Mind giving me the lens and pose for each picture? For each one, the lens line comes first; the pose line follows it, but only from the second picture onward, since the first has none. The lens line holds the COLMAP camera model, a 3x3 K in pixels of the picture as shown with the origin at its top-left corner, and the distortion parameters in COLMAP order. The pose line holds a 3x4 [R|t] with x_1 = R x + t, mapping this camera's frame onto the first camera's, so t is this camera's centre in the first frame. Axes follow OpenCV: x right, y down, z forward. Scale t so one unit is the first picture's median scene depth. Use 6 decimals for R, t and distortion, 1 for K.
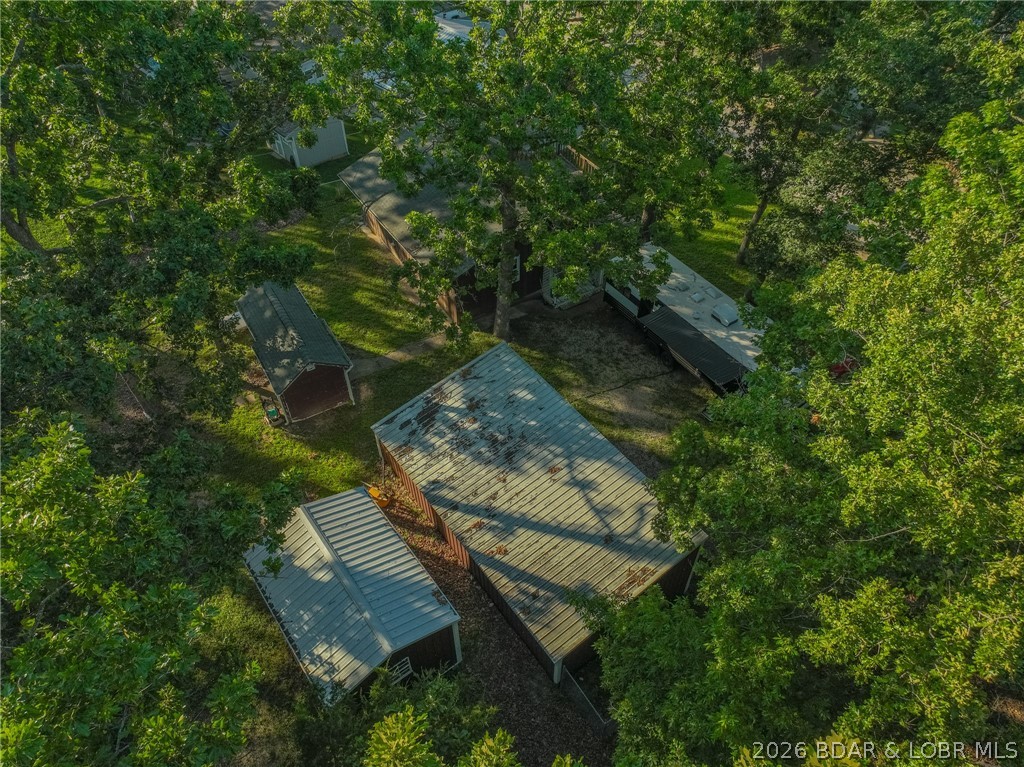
lens RADIAL K [[724.7, 0, 512.0], [0, 724.7, 383.5], [0, 0, 1]] dist [0.004887, 0.008921]
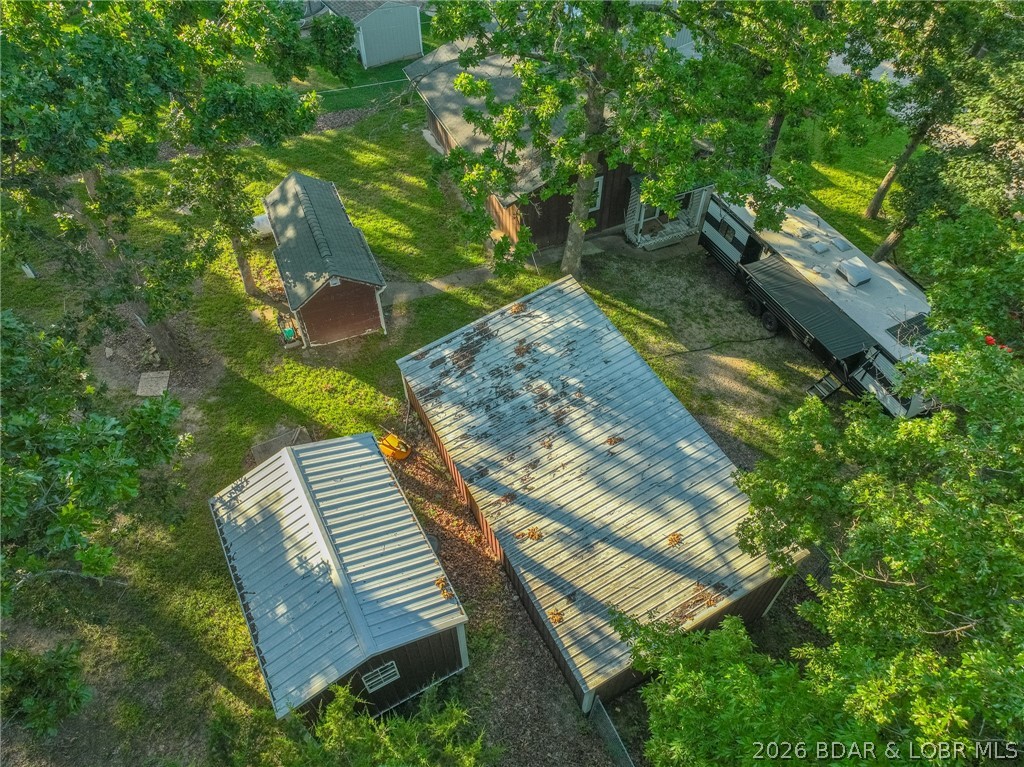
lens RADIAL K [[724.7, 0, 512.0], [0, 724.7, 383.5], [0, 0, 1]] dist [0.004887, 0.008921]
pose [[0.989476, 0.114648, -0.088276, 0.009919], [-0.109181, 0.991929, 0.064467, 0.018111], [0.094955, -0.054150, 0.994008, 0.198405]]
